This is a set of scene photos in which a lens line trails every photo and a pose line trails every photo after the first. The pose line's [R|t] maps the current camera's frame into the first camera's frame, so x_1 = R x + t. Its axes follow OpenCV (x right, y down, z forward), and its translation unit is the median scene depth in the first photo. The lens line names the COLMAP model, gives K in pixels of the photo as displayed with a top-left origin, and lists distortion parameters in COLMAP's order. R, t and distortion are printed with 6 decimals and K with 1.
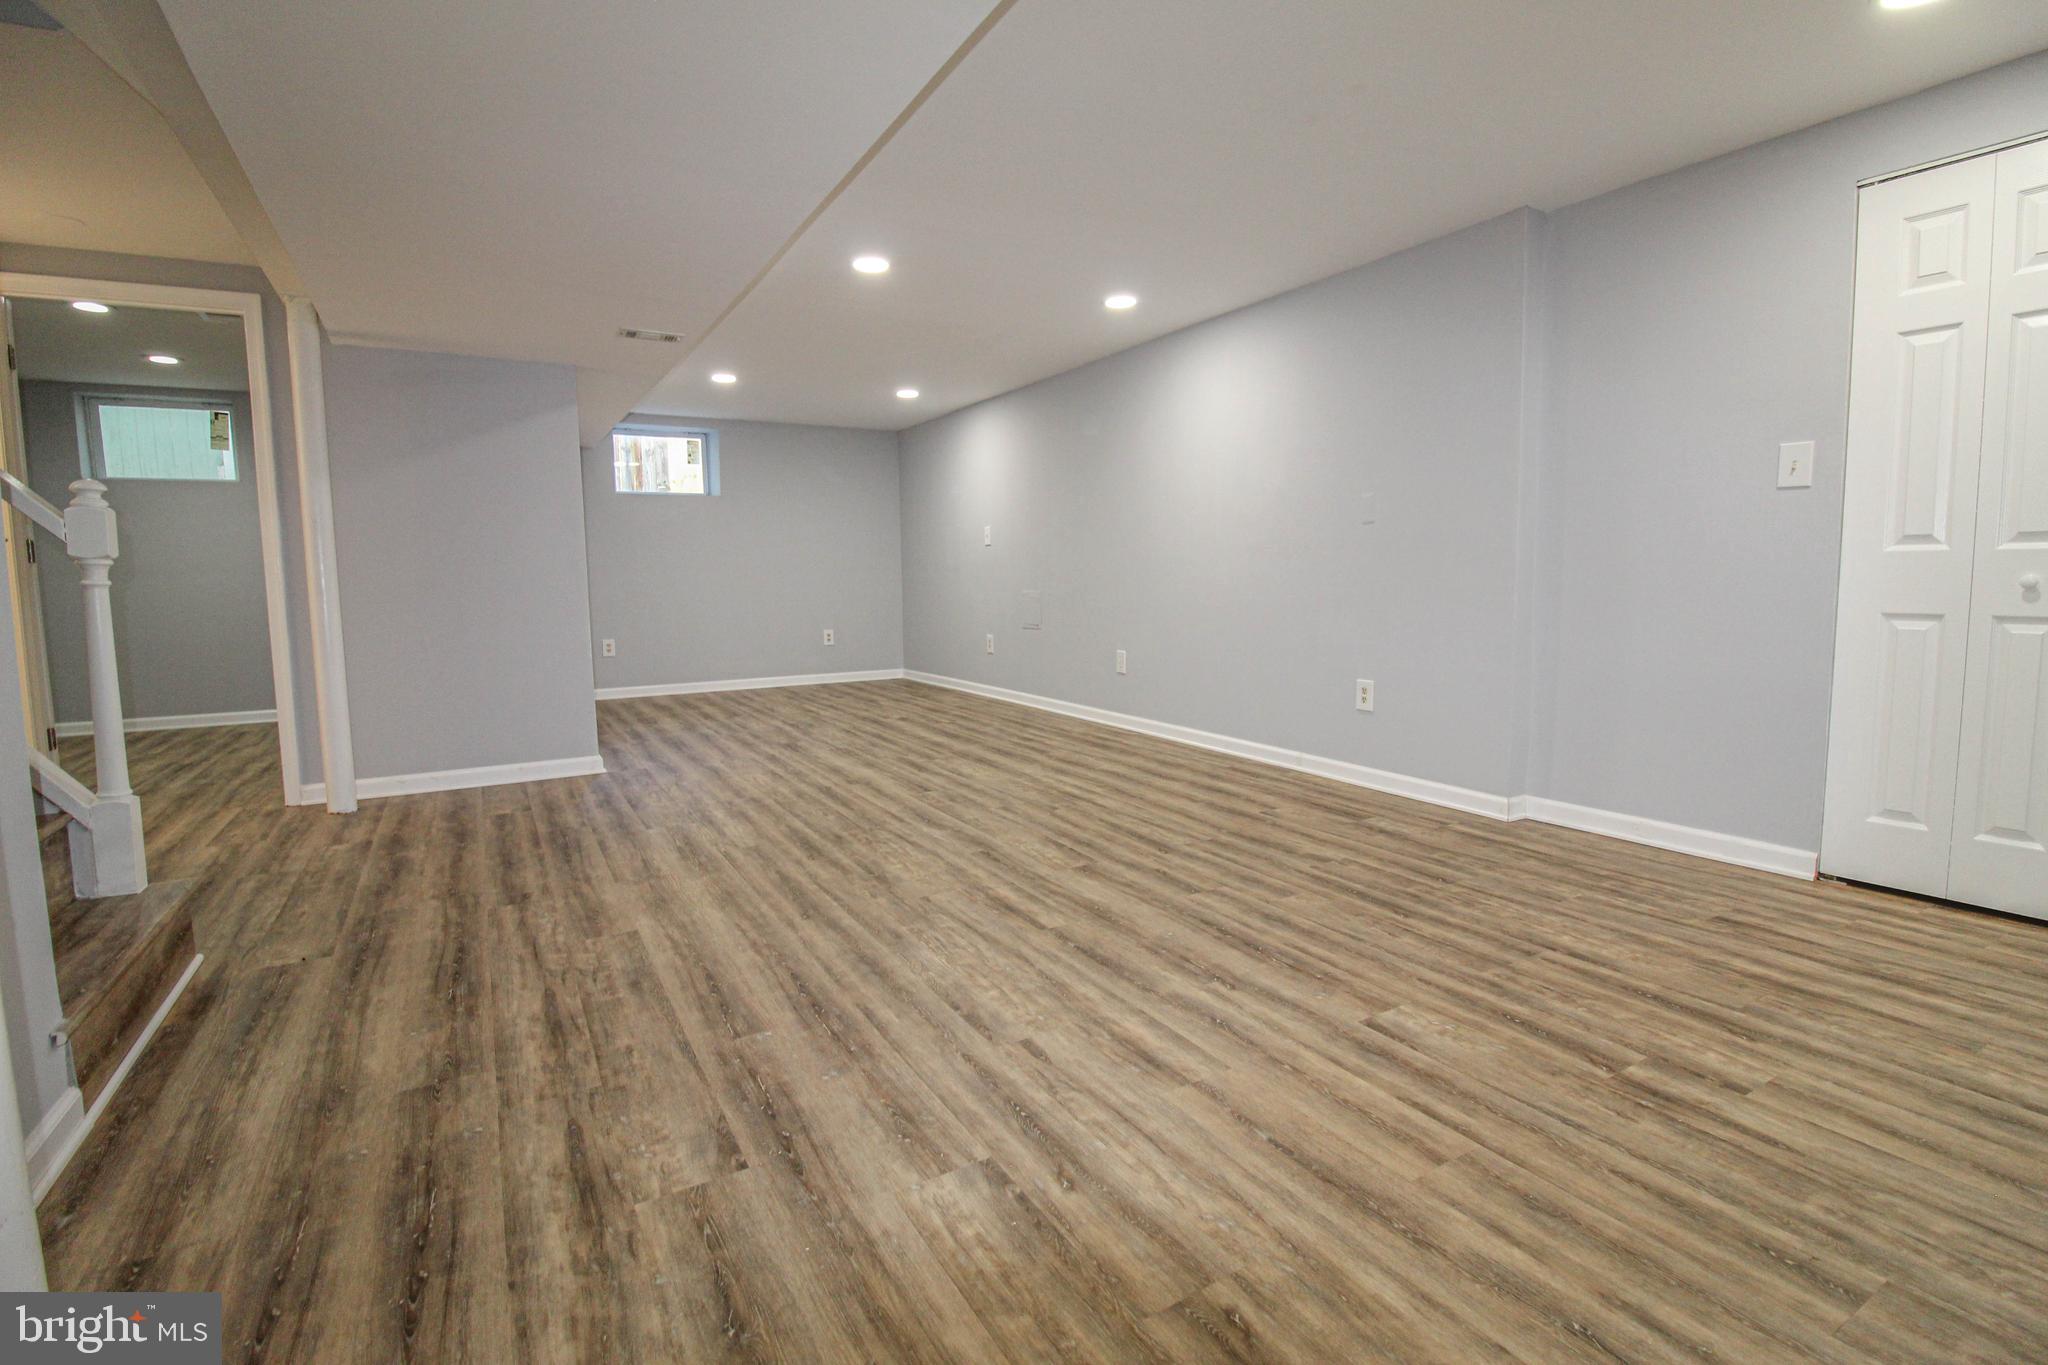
lens RADIAL K [[955.3, 0, 1034.3], [0, 955.3, 664.3], [0, 0, 1]] dist [-0.008657, -0.005547]
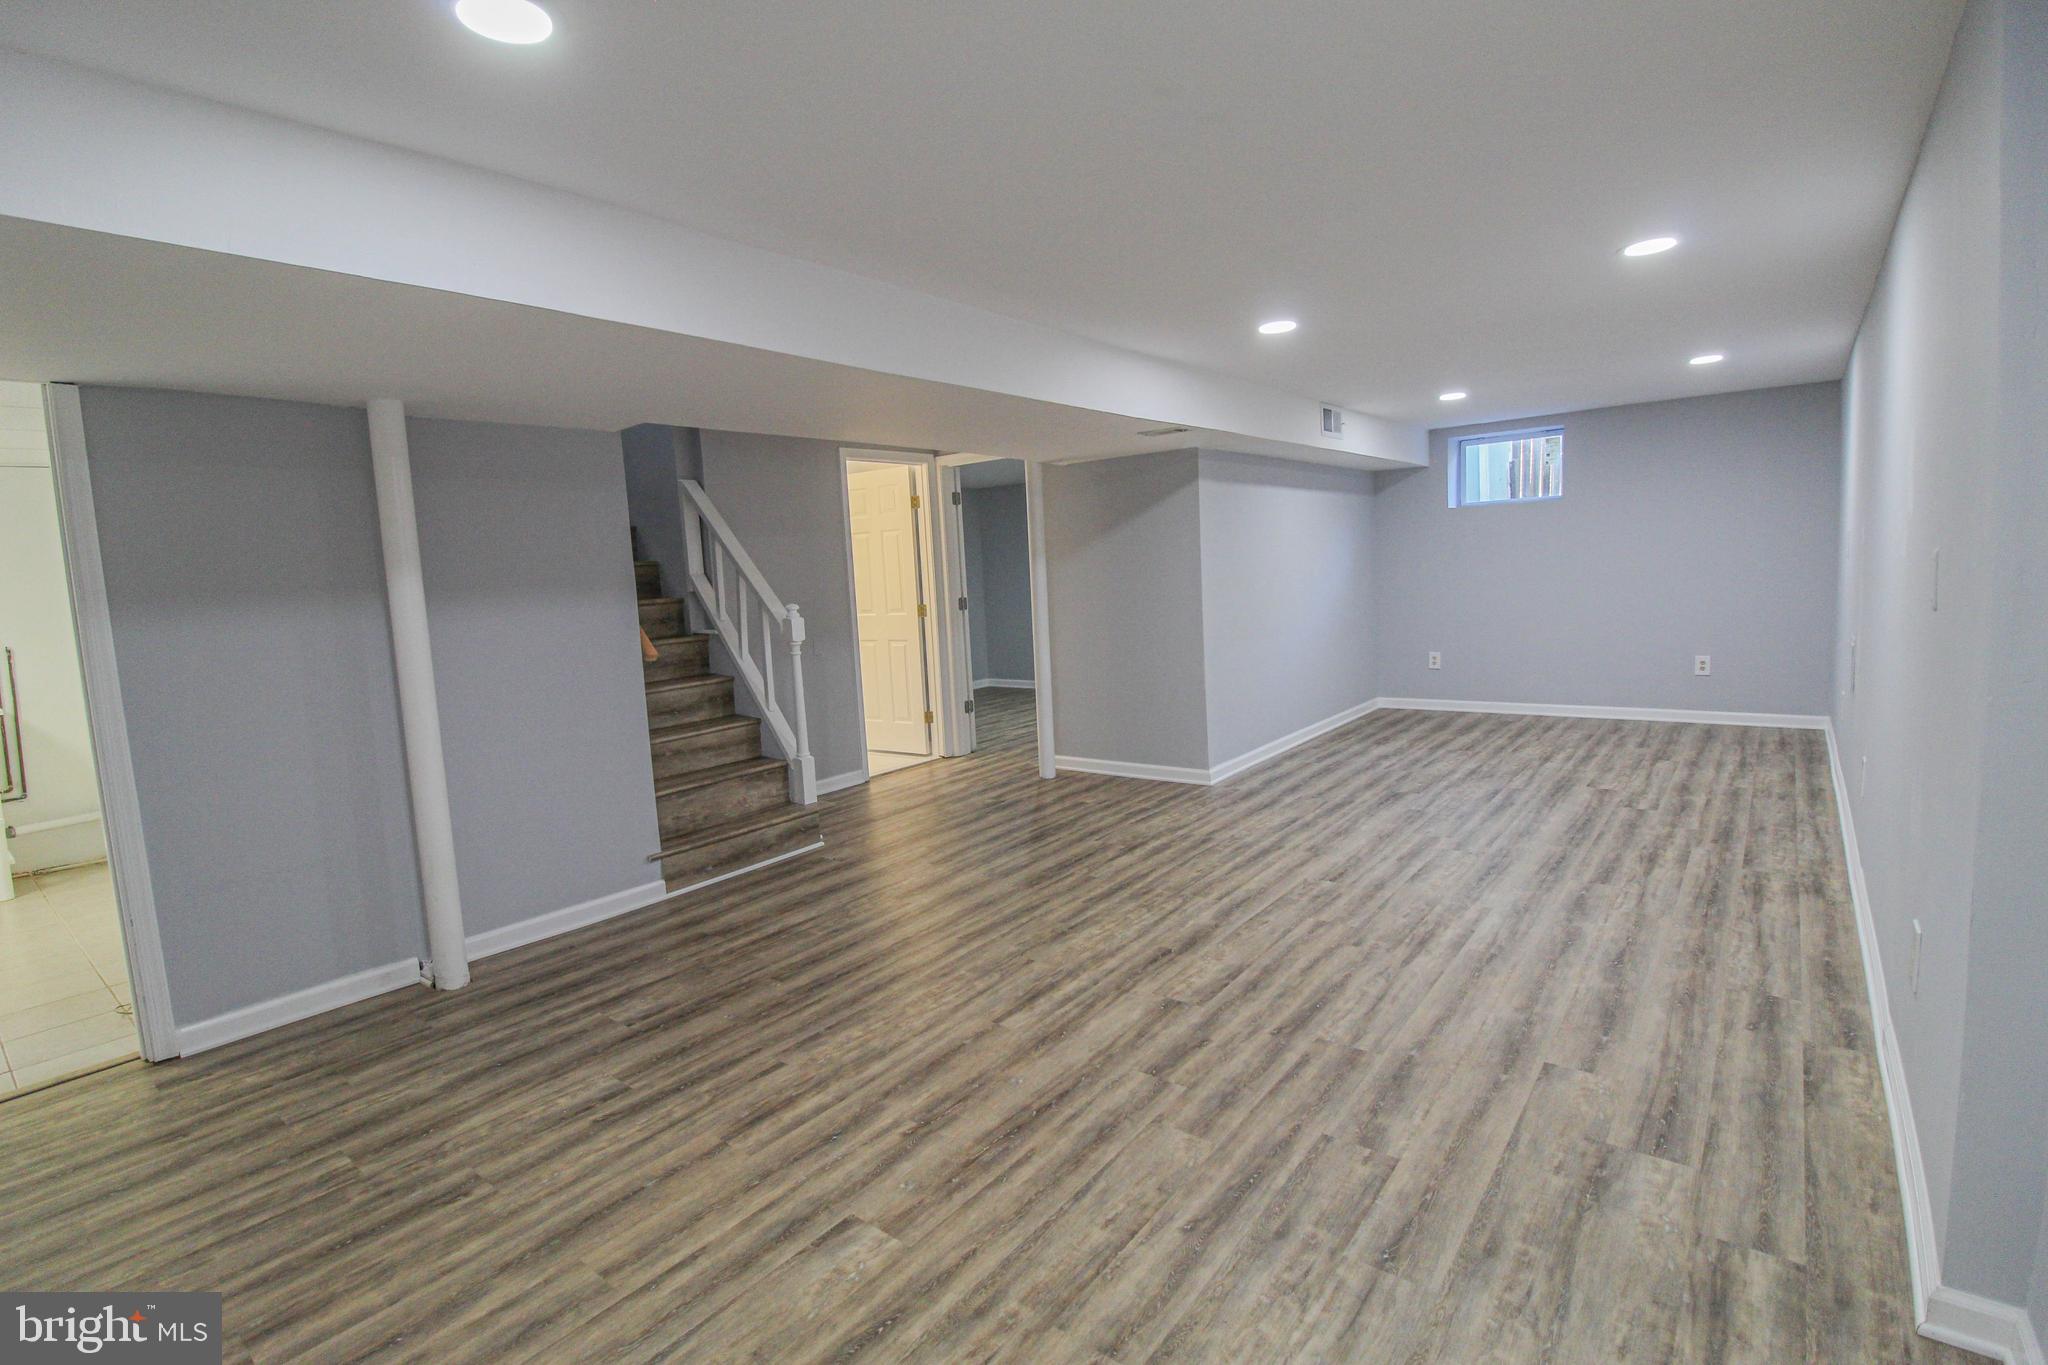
lens RADIAL K [[955.3, 0, 1029.2], [0, 955.3, 679.9], [0, 0, 1]] dist [-0.008657, -0.005547]
pose [[0.353143, 0.106458, -0.929493, 1.009096], [-0.039969, 0.994314, 0.098697, -0.225233], [0.934715, 0.002297, 0.355390, 0.652680]]
